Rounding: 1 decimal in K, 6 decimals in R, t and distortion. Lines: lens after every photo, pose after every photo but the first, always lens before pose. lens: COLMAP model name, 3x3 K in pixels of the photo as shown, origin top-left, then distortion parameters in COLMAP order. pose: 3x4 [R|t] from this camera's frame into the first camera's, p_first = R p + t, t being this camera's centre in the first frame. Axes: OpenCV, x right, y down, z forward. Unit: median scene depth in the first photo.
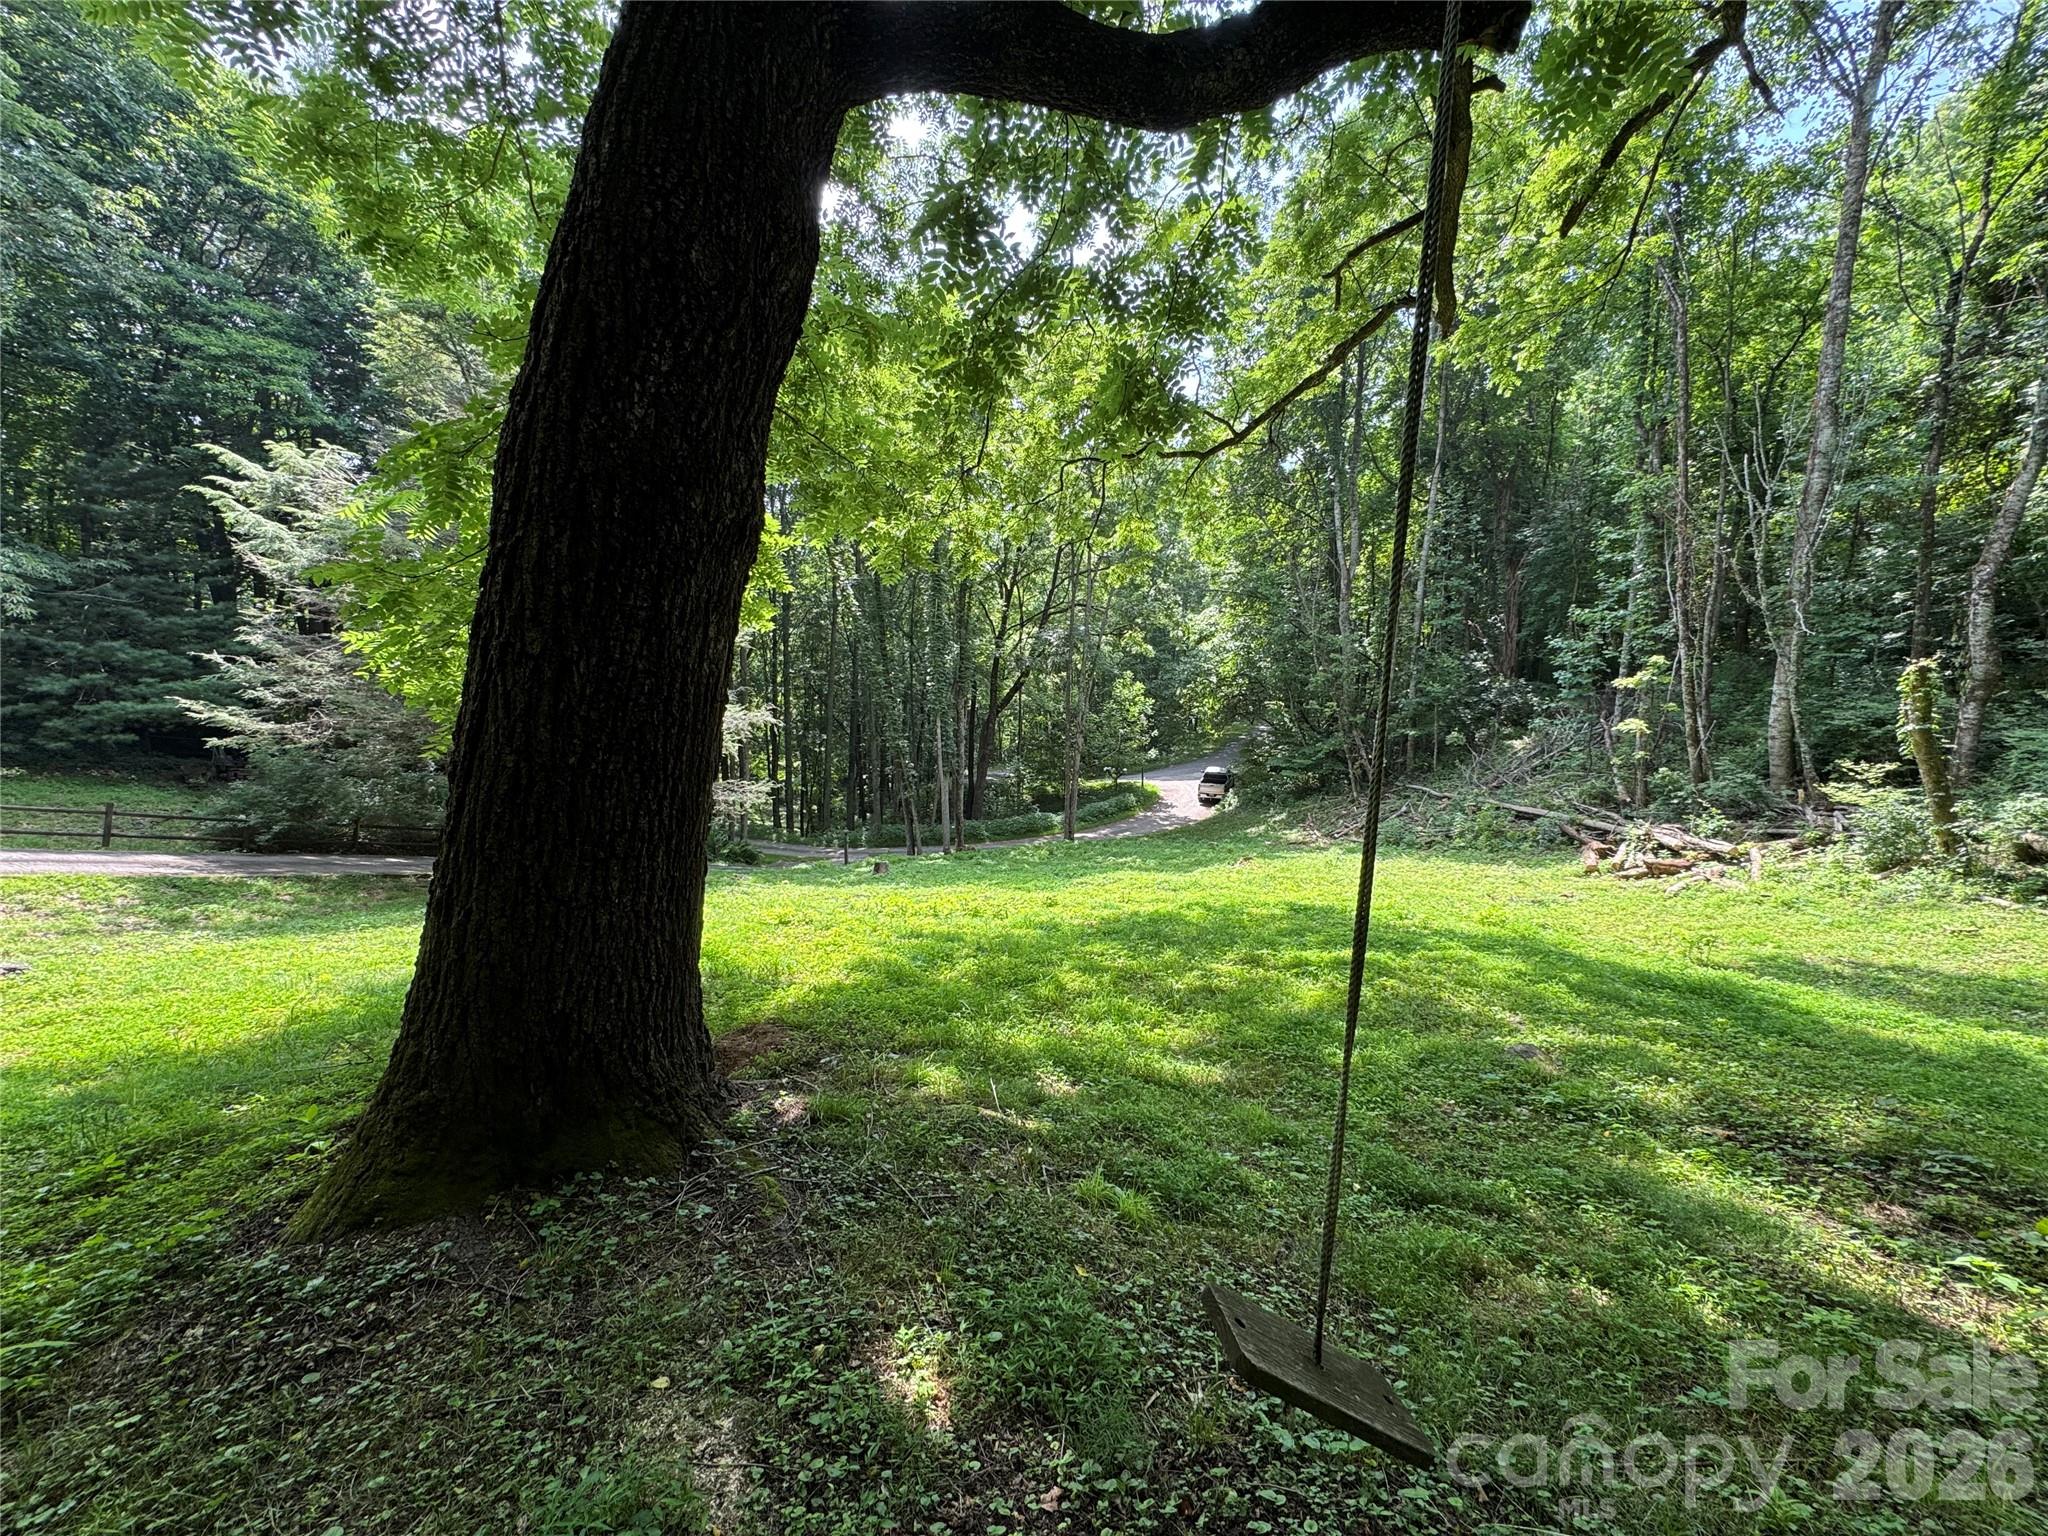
lens RADIAL K [[814.4, 0, 1027.7], [0, 814.4, 751.0], [0, 0, 1]] dist [-0.003319, -0.000213]
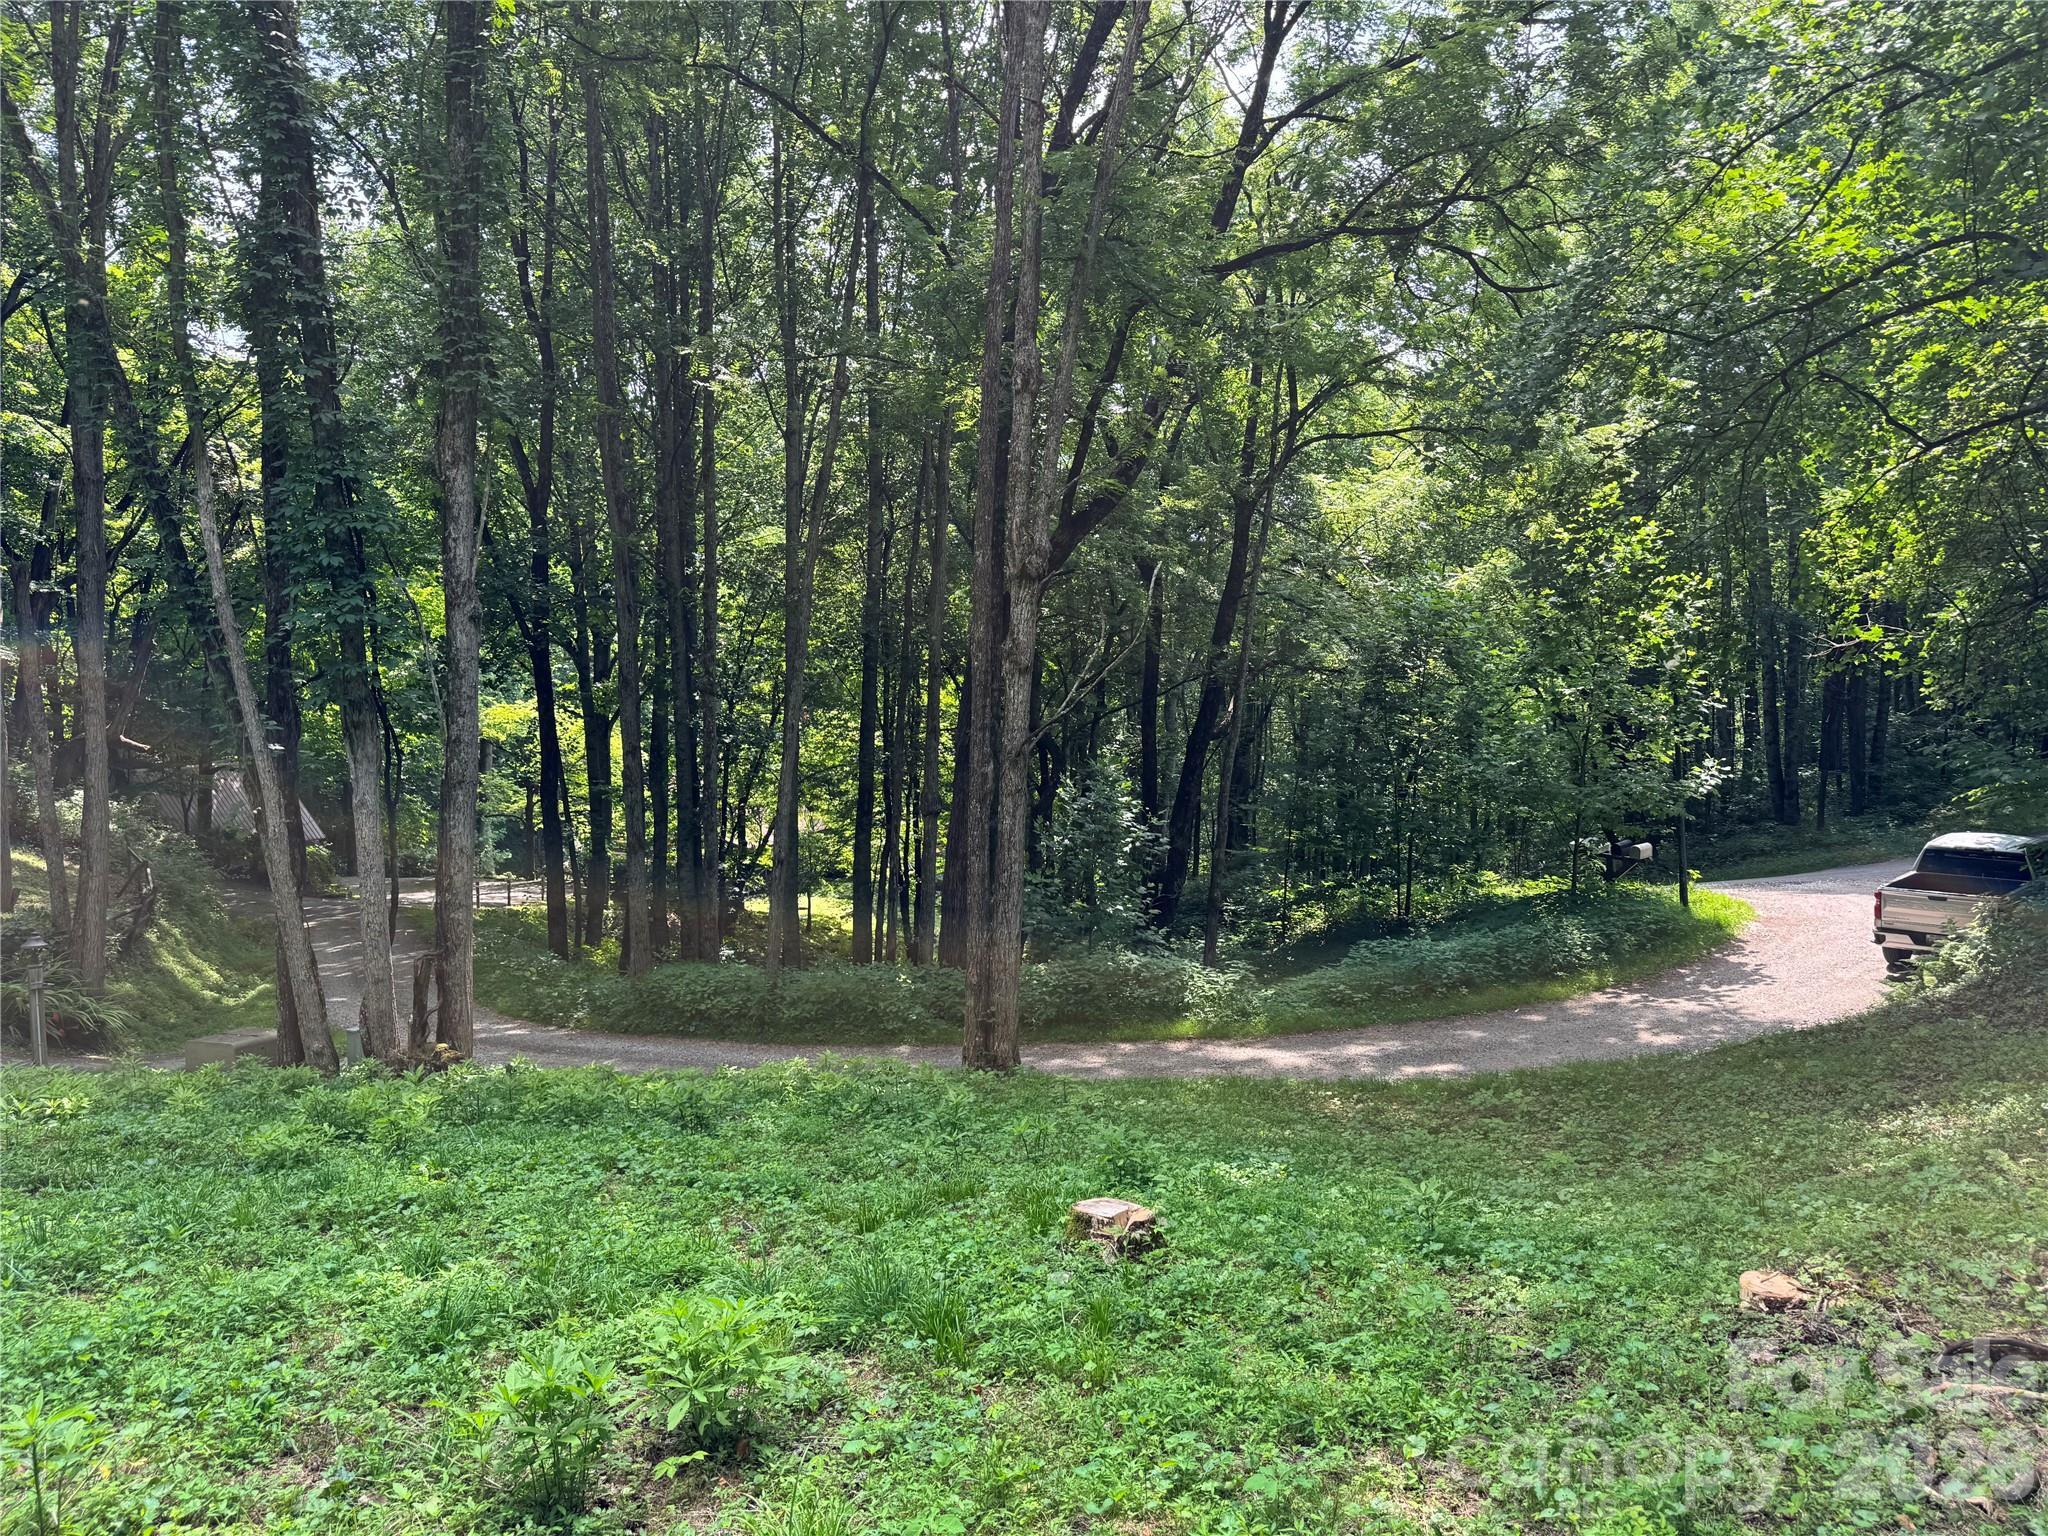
lens RADIAL K [[1403.8, 0, 1019.3], [0, 1403.8, 755.7], [0, 0, 1]] dist [0.023795, -0.053775]
pose [[0.879272, -0.003217, -0.476310, 0.203708], [-0.036799, 0.996530, -0.074663, 0.045151], [0.474897, 0.083177, 0.876102, 0.566808]]
